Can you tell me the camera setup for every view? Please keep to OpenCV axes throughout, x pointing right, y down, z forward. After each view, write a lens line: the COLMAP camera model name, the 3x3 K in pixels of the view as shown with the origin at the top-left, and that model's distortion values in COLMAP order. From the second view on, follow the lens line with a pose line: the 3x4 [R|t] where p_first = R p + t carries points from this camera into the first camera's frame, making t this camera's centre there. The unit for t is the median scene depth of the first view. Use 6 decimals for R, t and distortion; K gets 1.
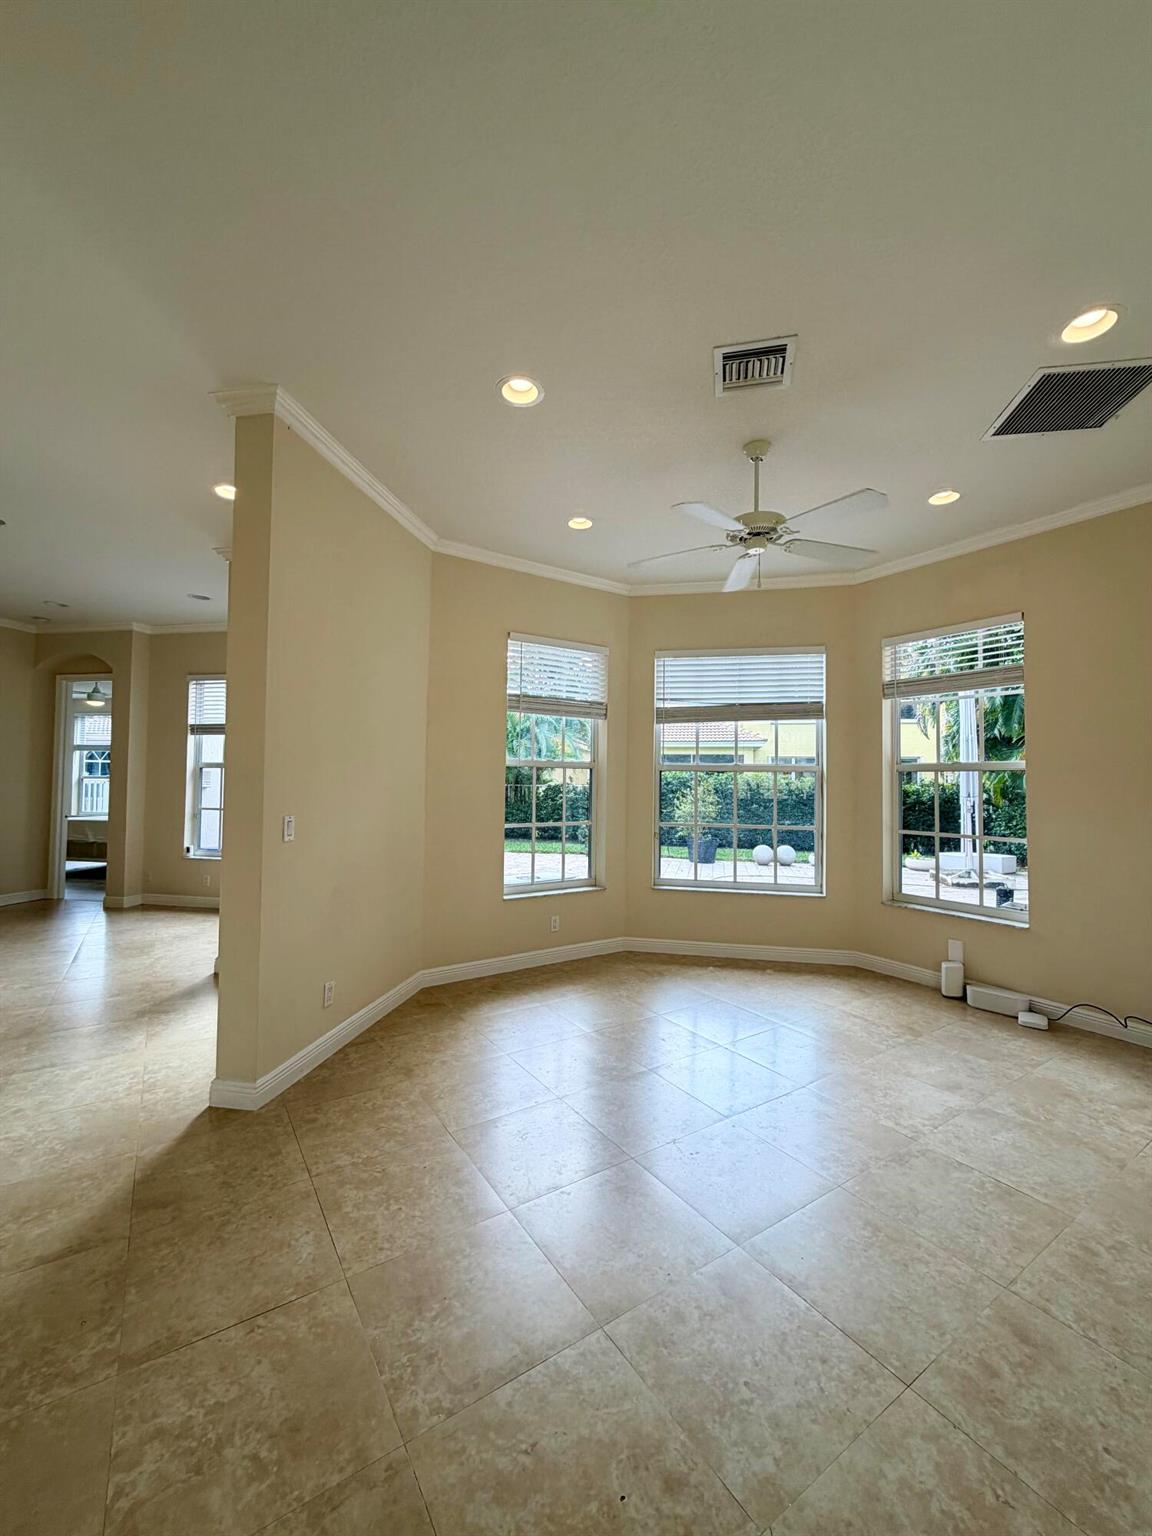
lens RADIAL K [[611.9, 0, 577.7], [0, 611.9, 763.1], [0, 0, 1]] dist [-0.002053, 0.000411]
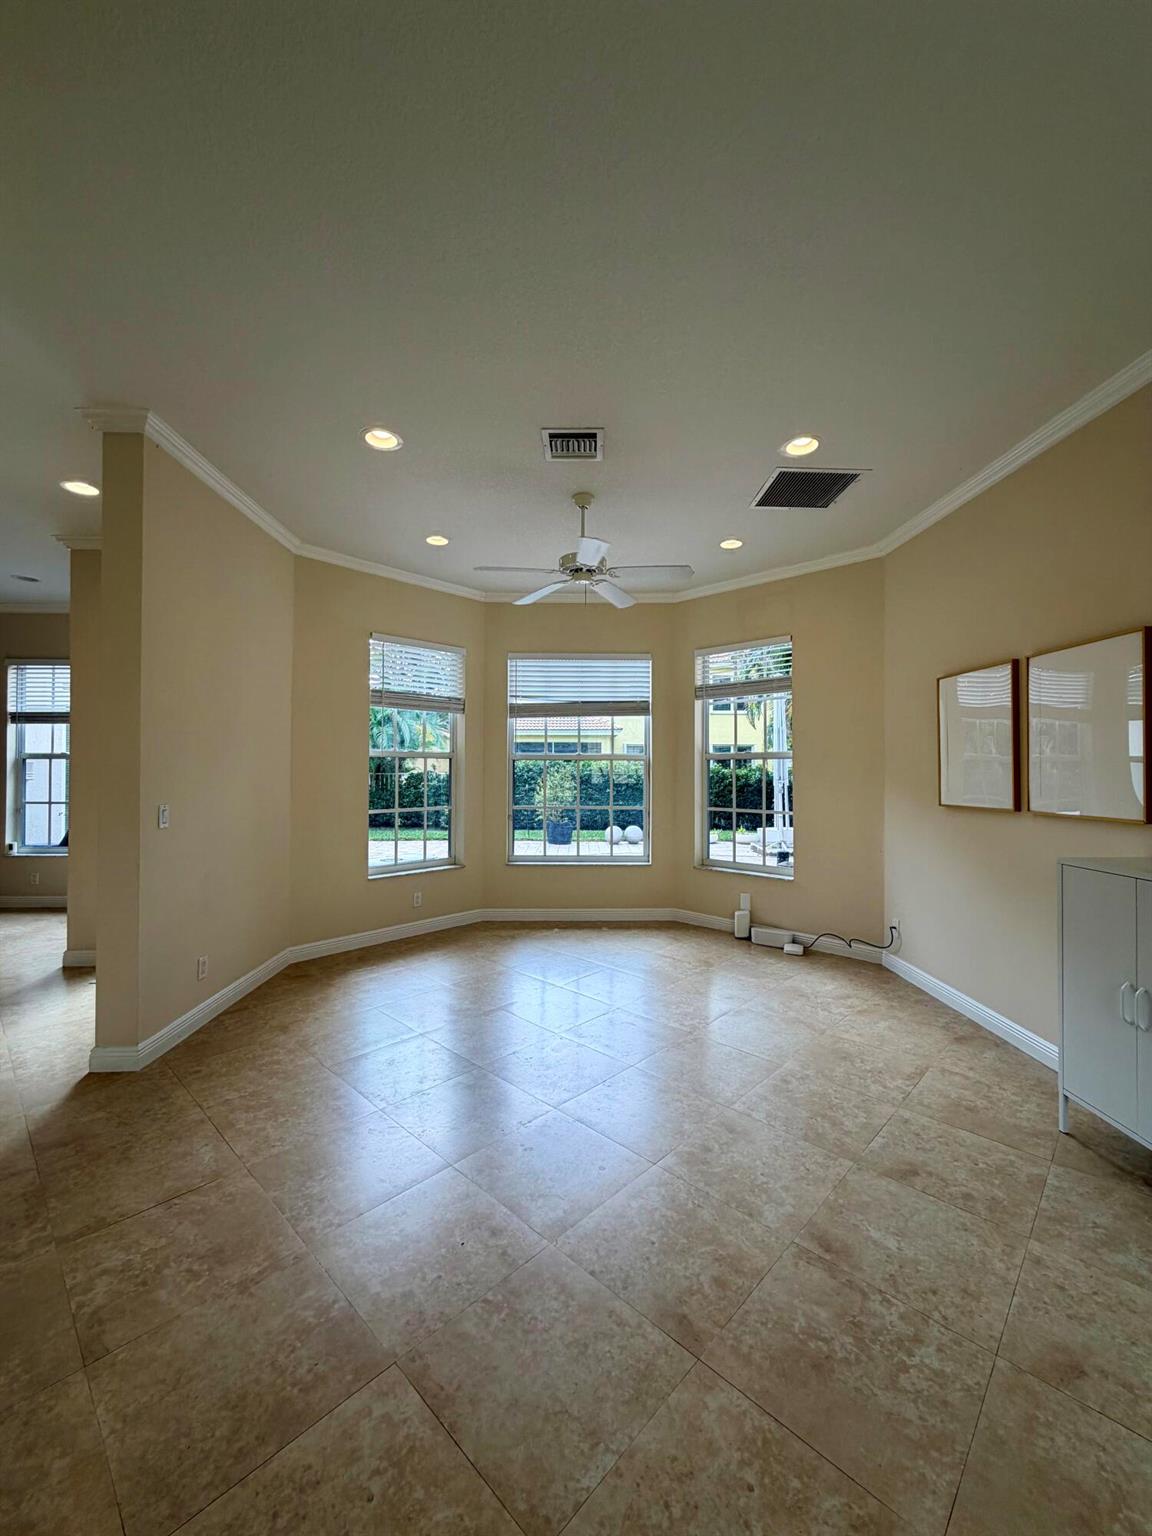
lens RADIAL K [[611.9, 0, 577.7], [0, 611.9, 763.1], [0, 0, 1]] dist [-0.002053, 0.000411]
pose [[0.976350, -0.006897, 0.216086, 0.008738], [0.002305, 0.999766, 0.021497, -0.006314], [-0.216183, -0.020491, 0.976138, -0.138967]]
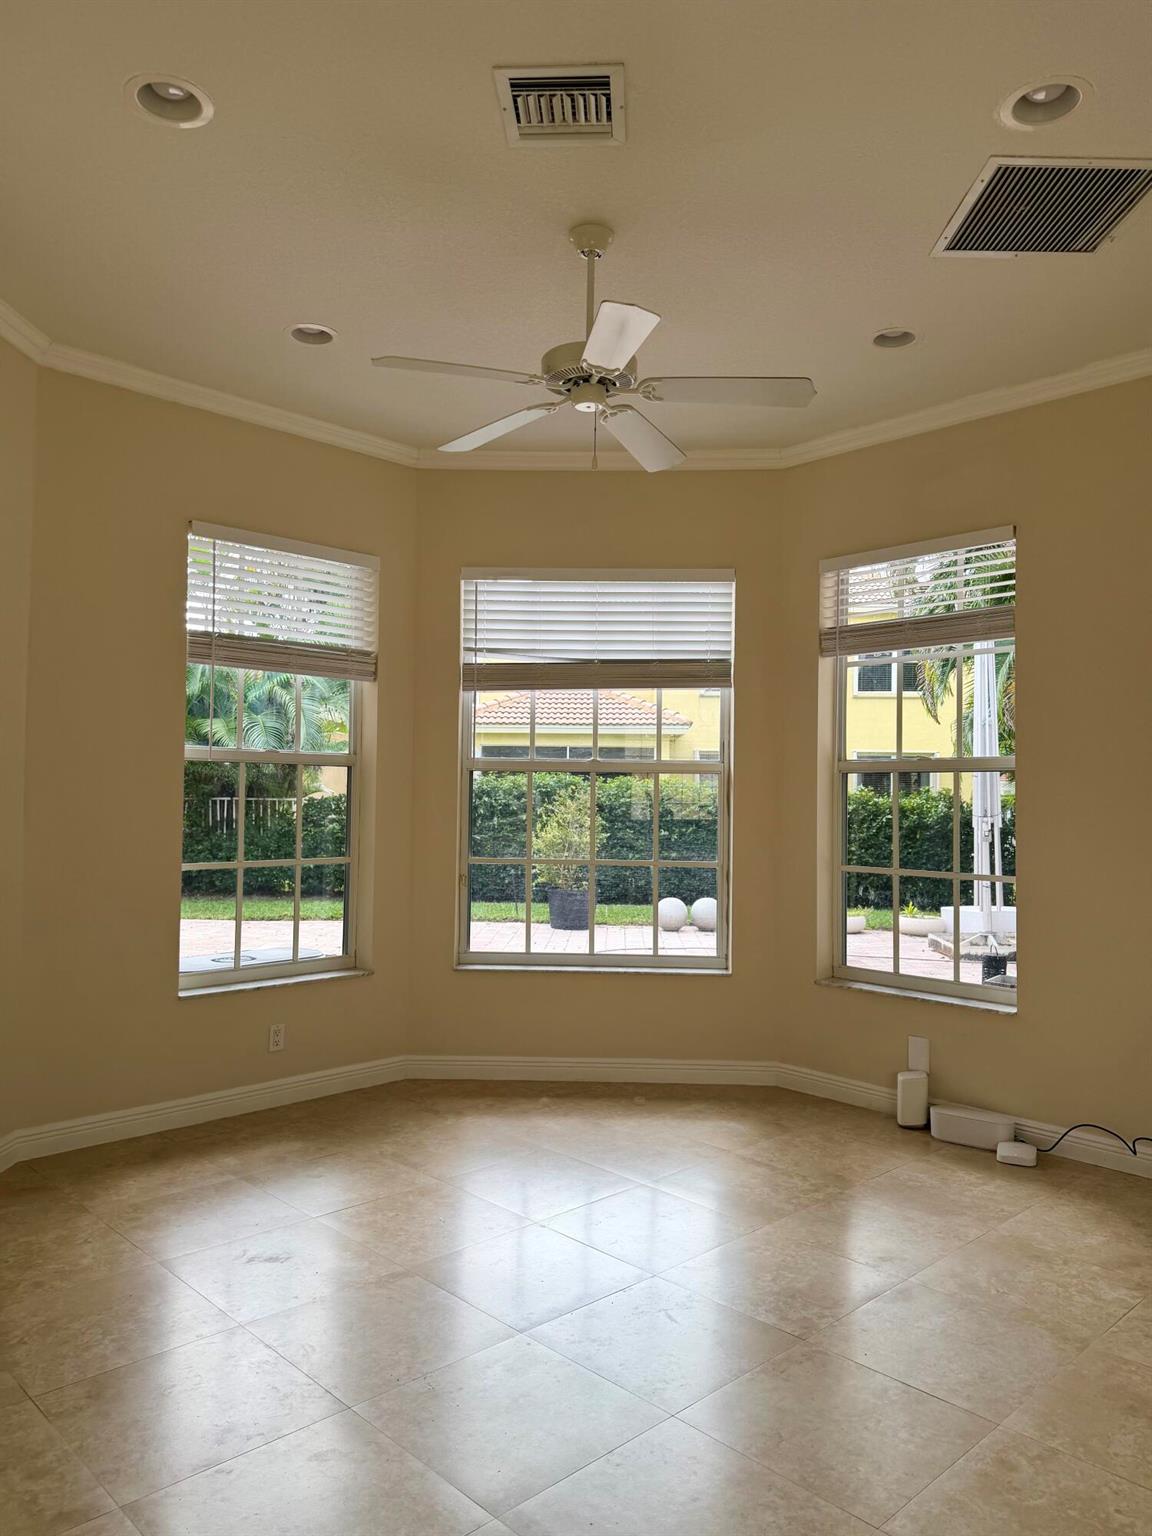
lens RADIAL K [[1074.1, 0, 574.1], [0, 1074.1, 773.9], [0, 0, 1]] dist [0.076298, -0.100083]
pose [[0.984292, 0.003823, 0.176508, 0.058458], [-0.005848, 0.999923, 0.010958, 0.004631], [-0.176452, -0.011818, 0.984238, -0.044264]]
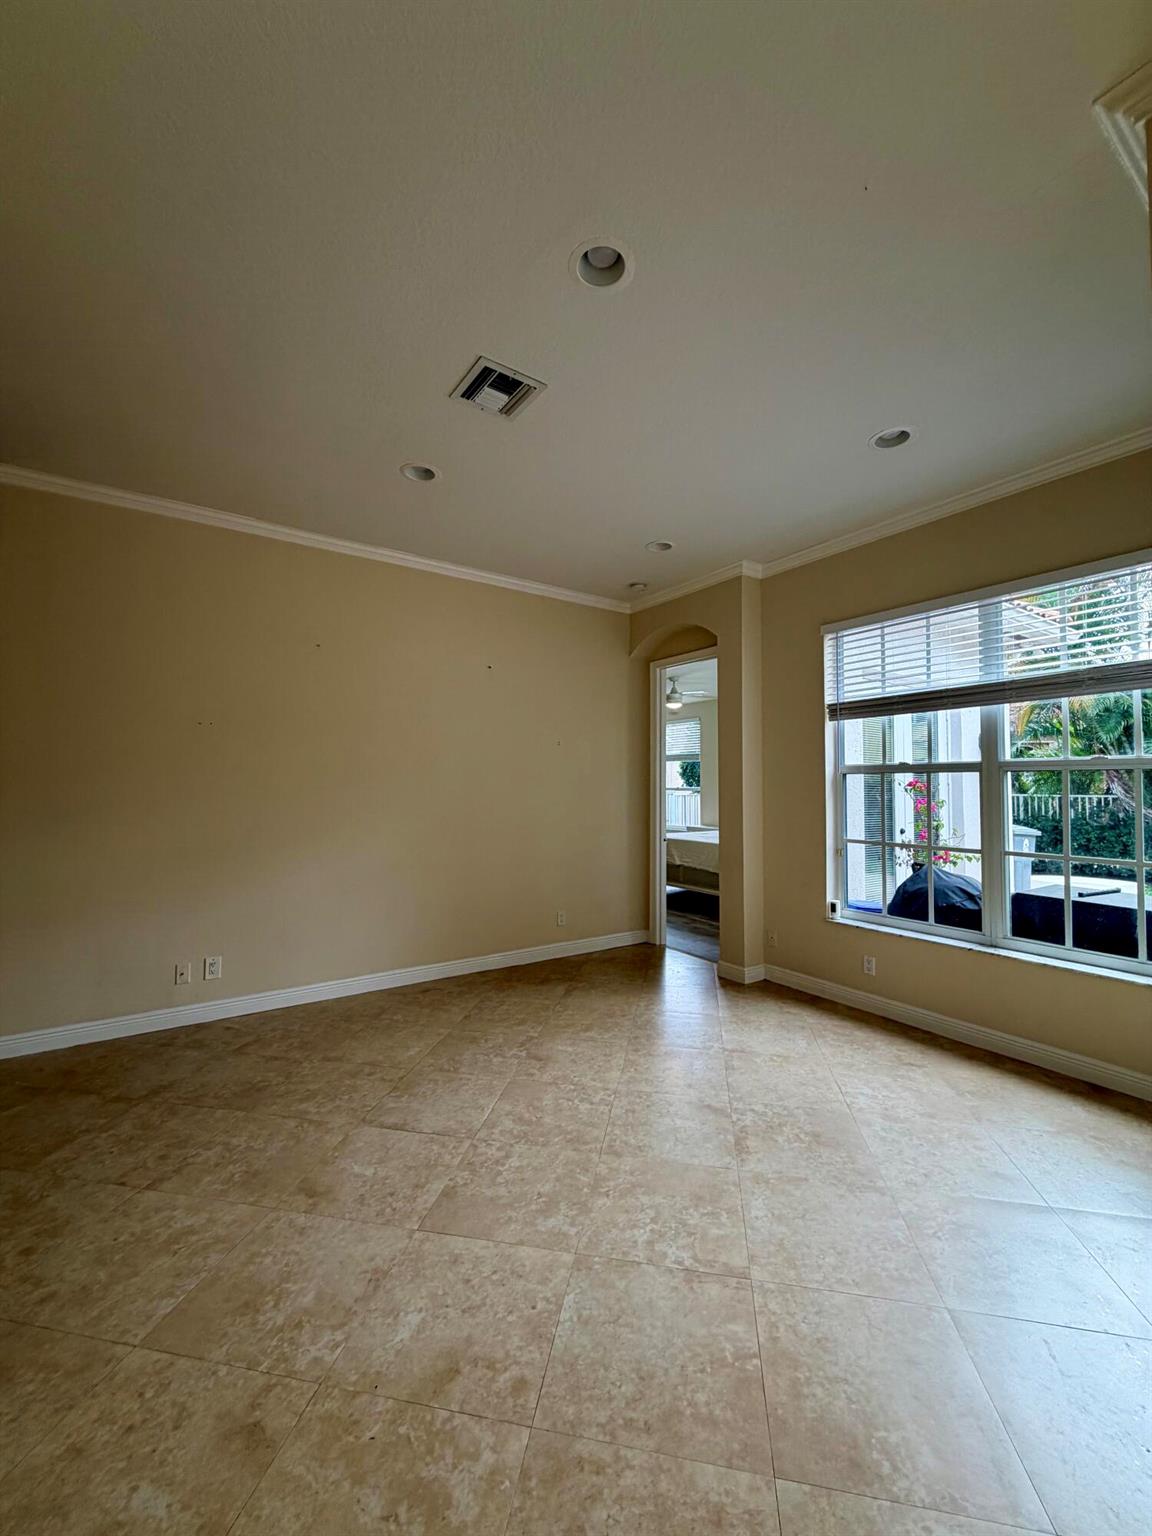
lens RADIAL K [[611.9, 0, 577.7], [0, 611.9, 763.1], [0, 0, 1]] dist [-0.002053, 0.000411]
pose [[0.713422, -0.032830, -0.699965, -0.577655], [0.022538, 0.999460, -0.023905, 0.008547], [0.700372, 0.001278, 0.713777, 0.571396]]
